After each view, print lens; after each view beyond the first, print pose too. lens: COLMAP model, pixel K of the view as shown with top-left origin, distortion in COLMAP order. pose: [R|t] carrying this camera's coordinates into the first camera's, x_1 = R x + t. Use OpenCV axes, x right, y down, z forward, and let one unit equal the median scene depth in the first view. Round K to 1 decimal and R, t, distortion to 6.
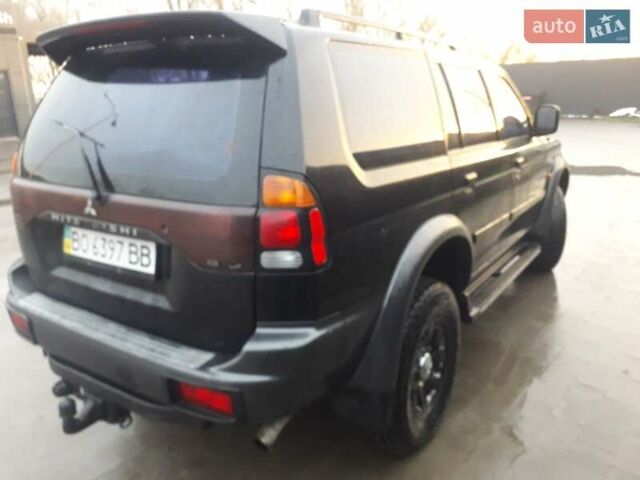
lens RADIAL K [[524.7, 0, 320.0], [0, 524.7, 240.0], [0, 0, 1]] dist [0.006741, 0.004891]
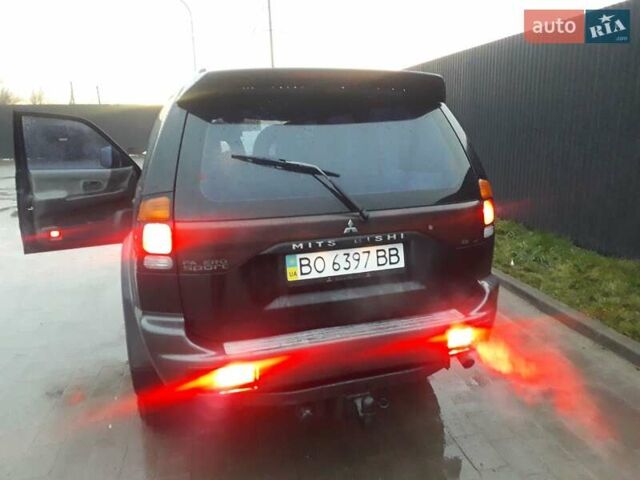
lens RADIAL K [[524.7, 0, 320.0], [0, 524.7, 240.0], [0, 0, 1]] dist [0.006741, 0.004891]
pose [[0.566988, -0.180160, 0.803783, -1.412571], [0.194731, 0.977446, 0.081722, -0.142410], [-0.800378, 0.110186, 0.589283, 0.371883]]
